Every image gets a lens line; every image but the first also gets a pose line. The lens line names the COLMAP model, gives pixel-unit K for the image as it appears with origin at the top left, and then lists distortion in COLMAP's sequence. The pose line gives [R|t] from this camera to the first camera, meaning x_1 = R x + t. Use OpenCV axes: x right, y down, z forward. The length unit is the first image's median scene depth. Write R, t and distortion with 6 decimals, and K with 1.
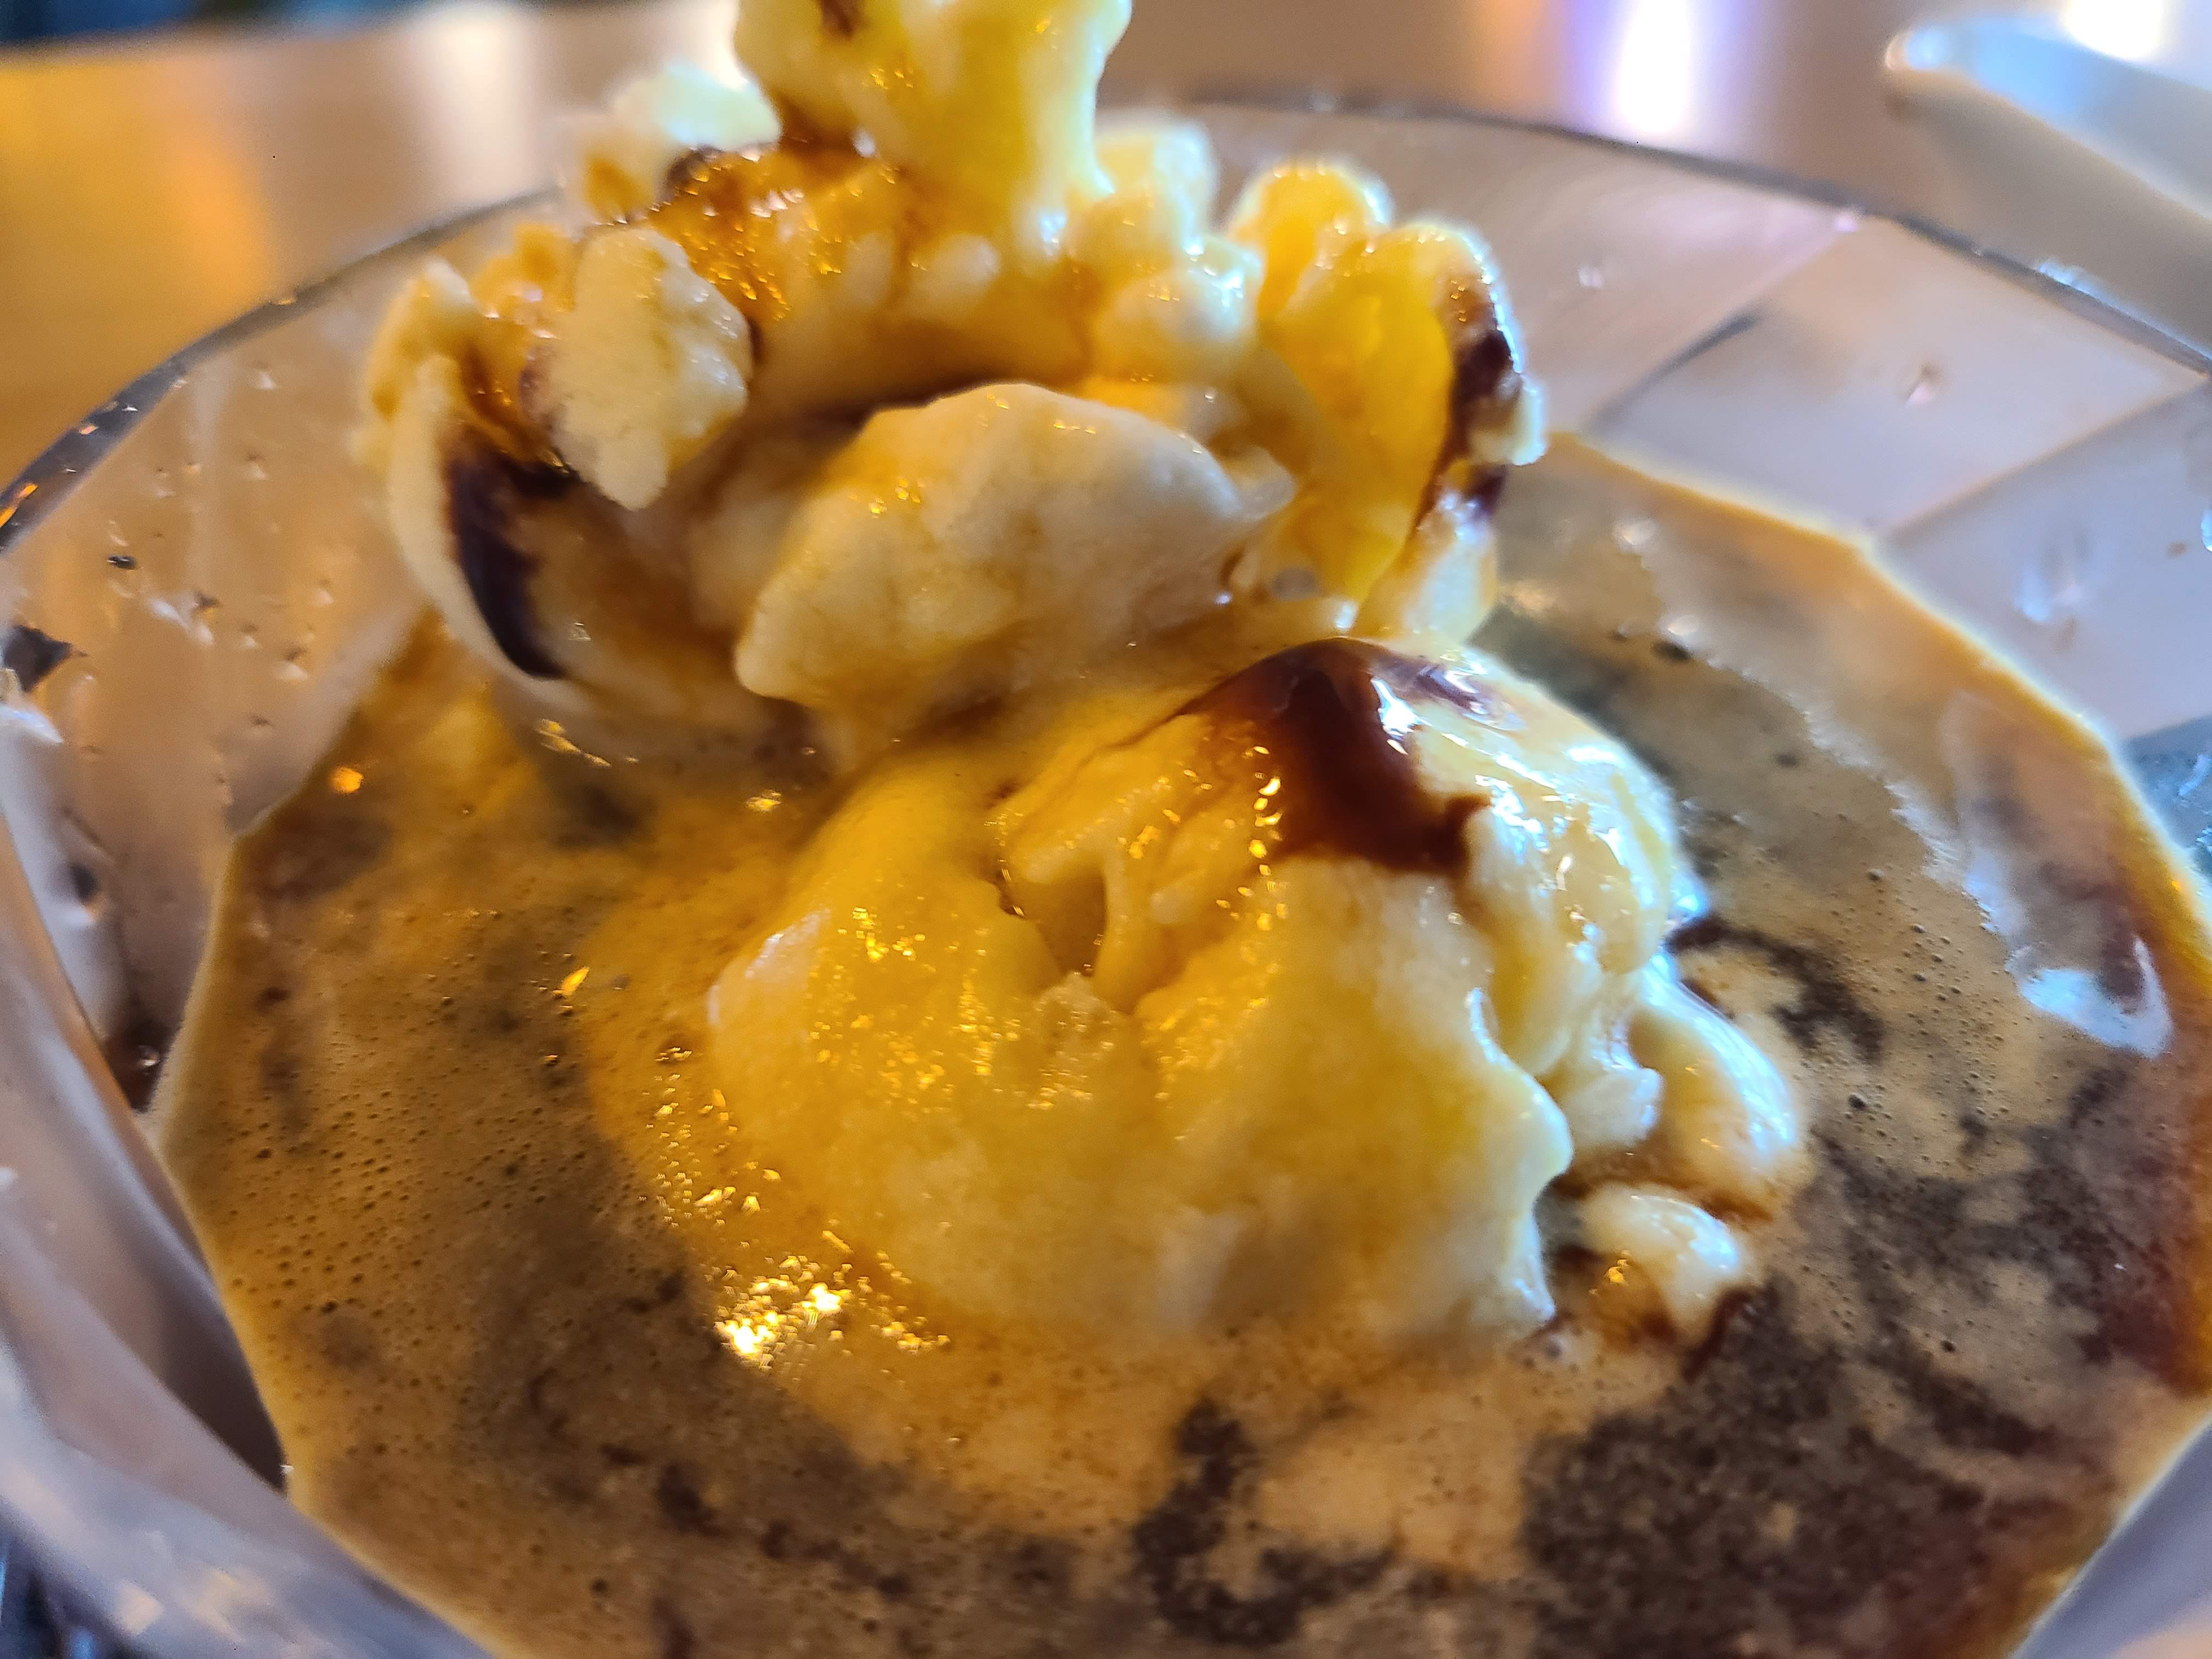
lens RADIAL K [[1941.3, 0, 1108.1], [0, 1941.3, 829.7], [0, 0, 1]] dist [-0.095414, 0.003113]
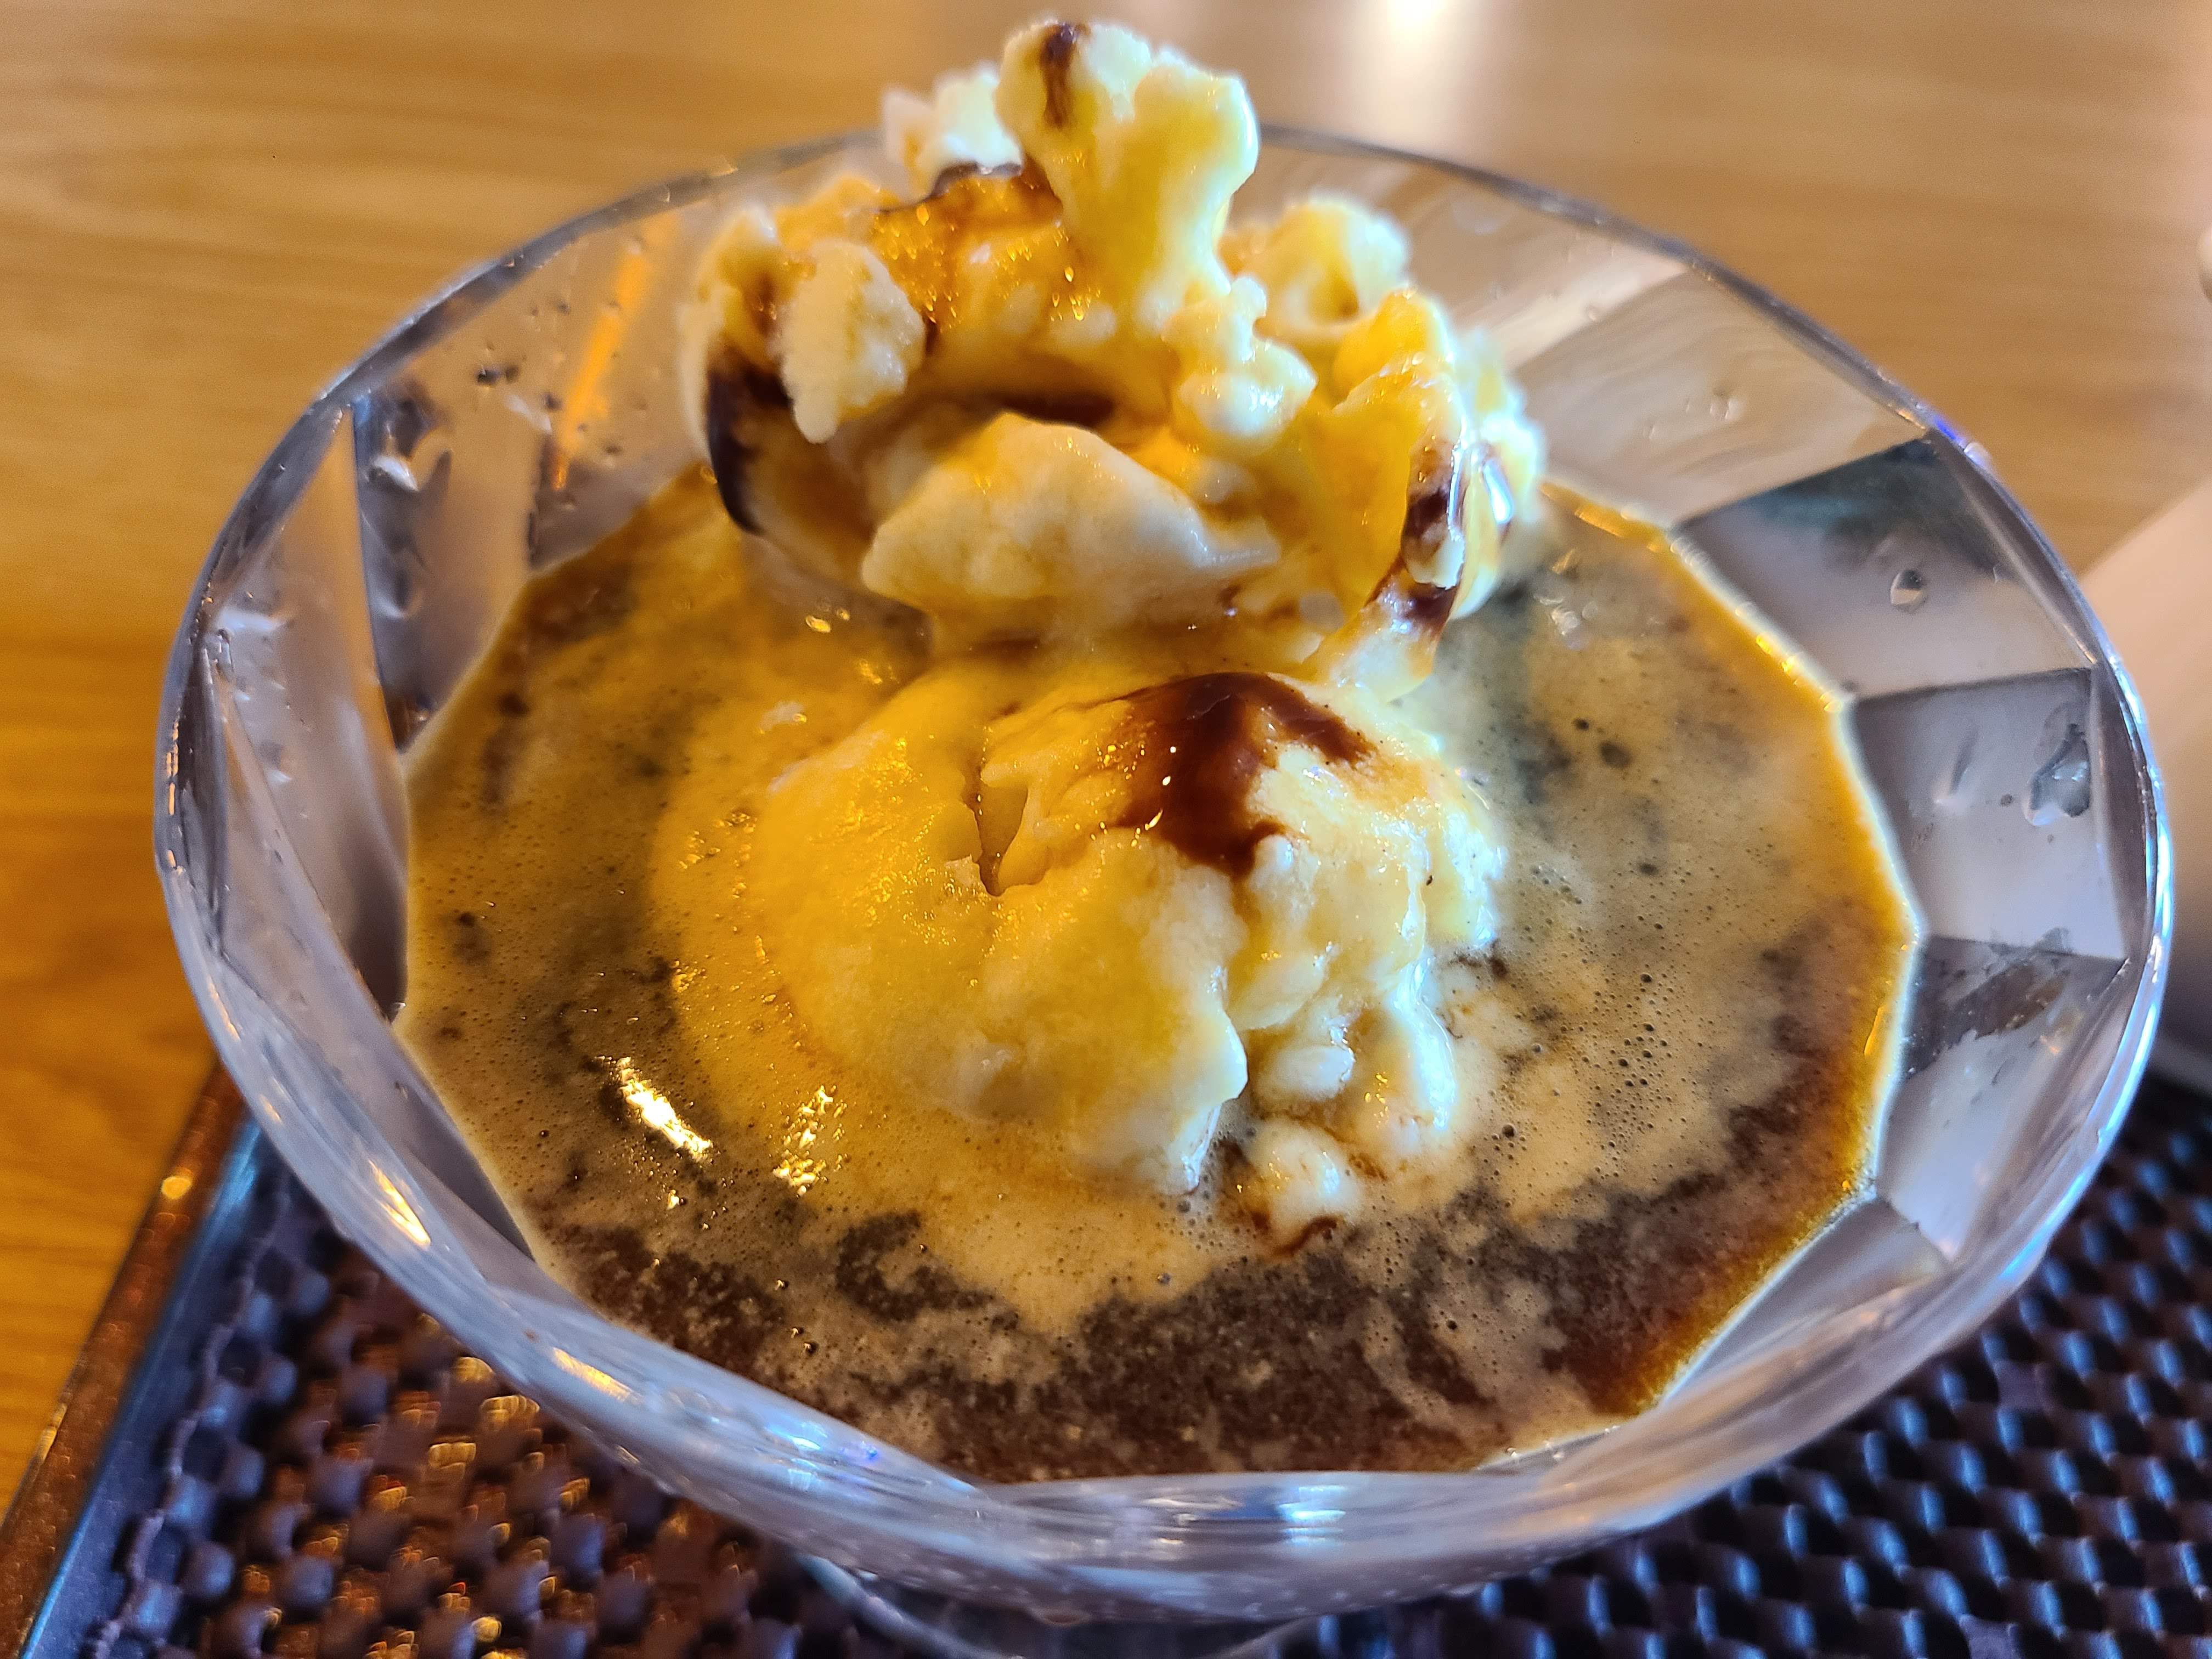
lens RADIAL K [[1941.3, 0, 1108.1], [0, 1941.3, 829.7], [0, 0, 1]] dist [-0.095414, 0.003113]
pose [[0.928814, 0.306919, -0.207616, 0.335567], [-0.279087, 0.948015, 0.152898, -0.175823], [0.243751, -0.084071, 0.966187, -0.330890]]
